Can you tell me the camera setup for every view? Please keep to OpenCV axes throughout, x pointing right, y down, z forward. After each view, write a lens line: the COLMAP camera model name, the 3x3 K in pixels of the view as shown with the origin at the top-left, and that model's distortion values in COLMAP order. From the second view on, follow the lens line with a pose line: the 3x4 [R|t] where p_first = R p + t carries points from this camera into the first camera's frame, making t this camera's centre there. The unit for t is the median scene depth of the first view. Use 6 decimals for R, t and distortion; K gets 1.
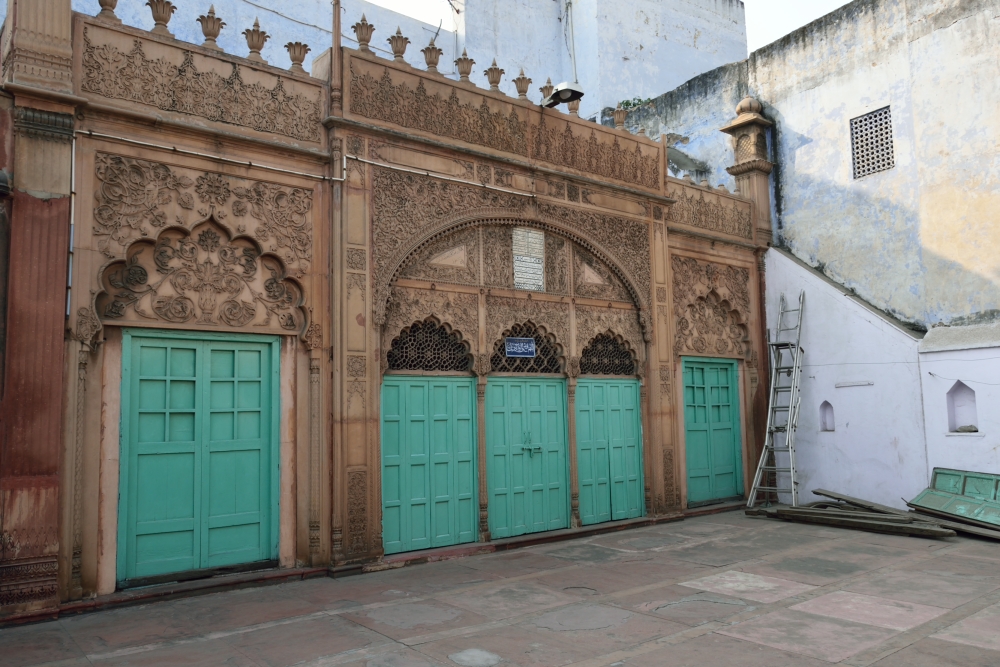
lens RADIAL K [[765.5, 0, 500.0], [0, 765.5, 333.5], [0, 0, 1]] dist [-0.010617, -0.008460]
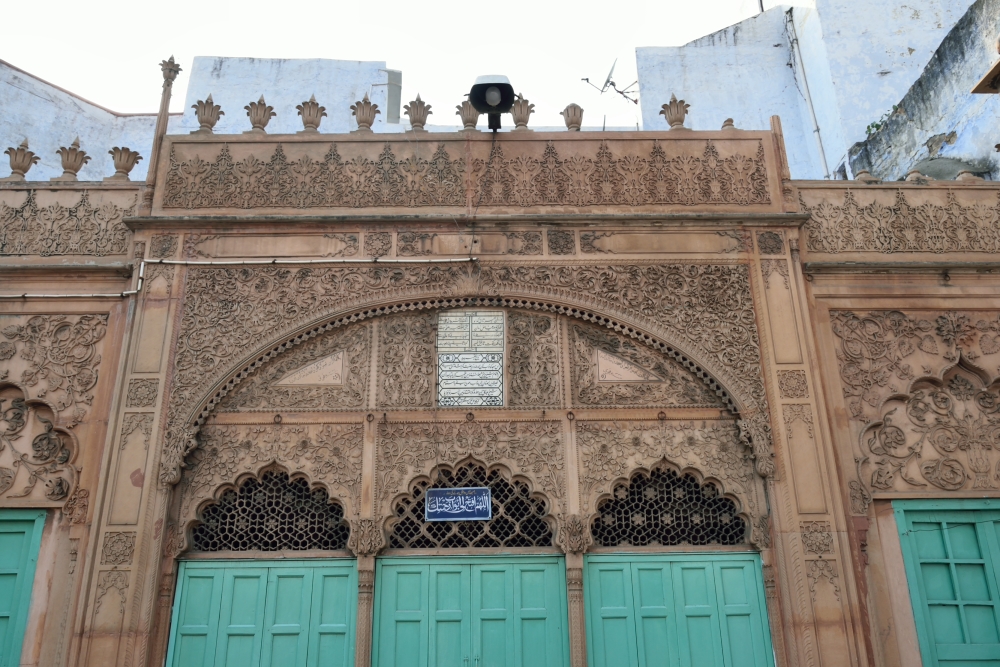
lens RADIAL K [[765.5, 0, 500.0], [0, 765.5, 333.5], [0, 0, 1]] dist [-0.010617, -0.008460]
pose [[0.792797, -0.212054, -0.571408, 0.413945], [0.062087, 0.960745, -0.270397, 0.052696], [0.606316, 0.178893, 0.774841, 0.536237]]
